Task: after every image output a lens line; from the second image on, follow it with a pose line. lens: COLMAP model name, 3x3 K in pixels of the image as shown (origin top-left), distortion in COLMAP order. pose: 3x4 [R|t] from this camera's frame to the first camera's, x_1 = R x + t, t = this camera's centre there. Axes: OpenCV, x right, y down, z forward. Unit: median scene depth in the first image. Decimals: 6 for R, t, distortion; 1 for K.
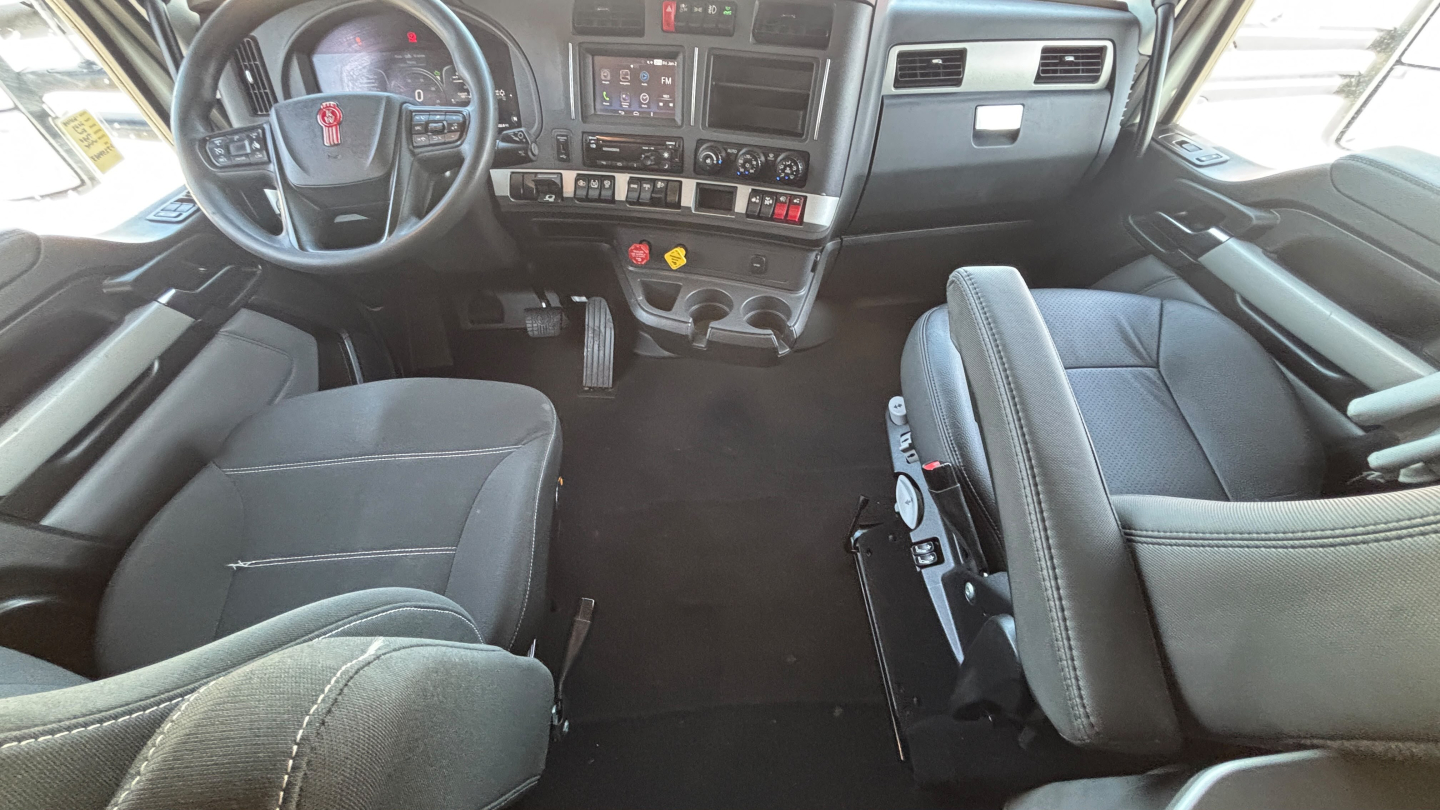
lens RADIAL K [[591.6, 0, 720.0], [0, 591.6, 405.0], [0, 0, 1]] dist [0.004001, 0.000689]
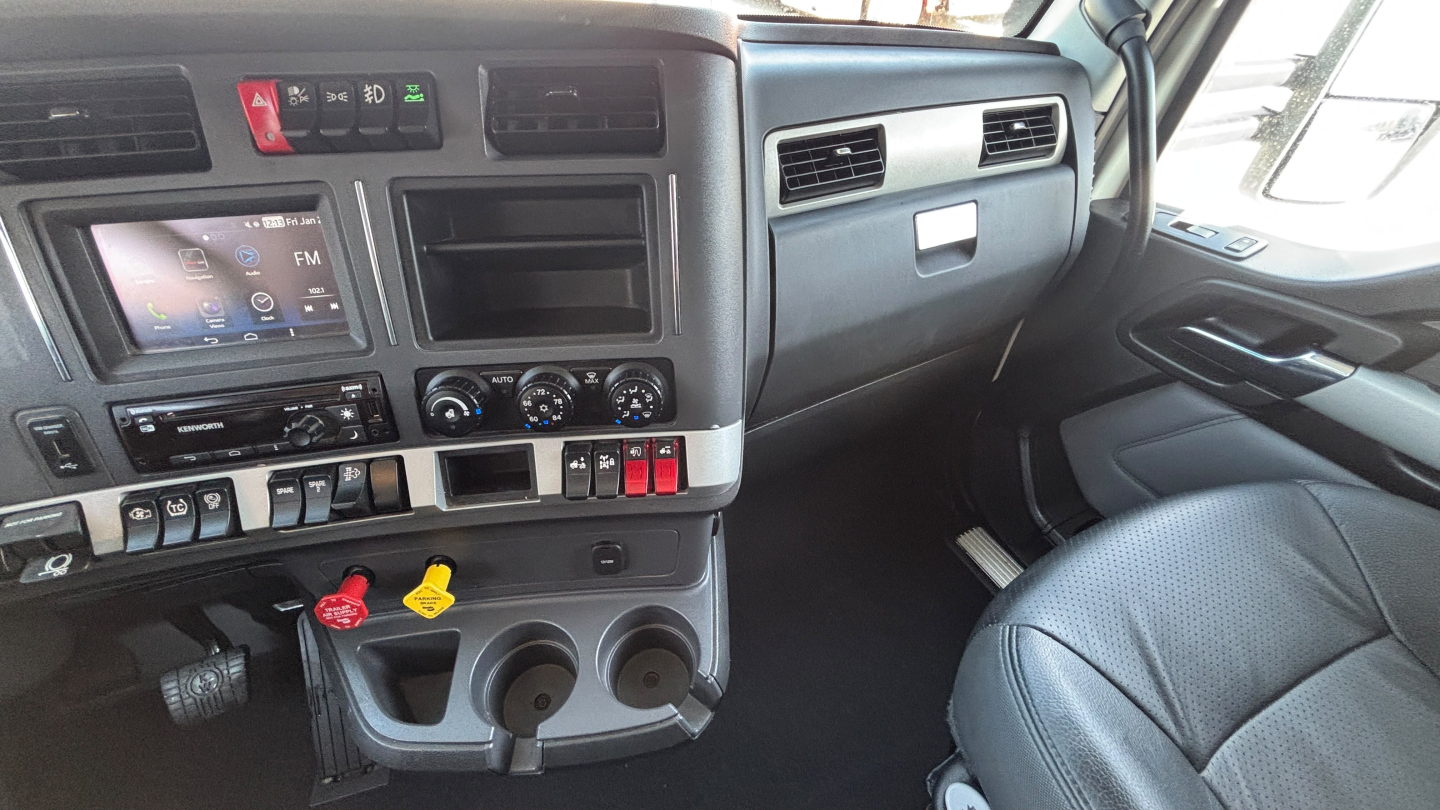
lens RADIAL K [[599.9, 0, 720.0], [0, 599.9, 405.0], [0, 0, 1]] dist [0.000330, 0.000253]
pose [[0.936563, -0.218195, 0.274300, 0.045245], [0.249607, 0.964615, -0.084937, -0.321501], [-0.246061, 0.148016, 0.957886, 0.507931]]
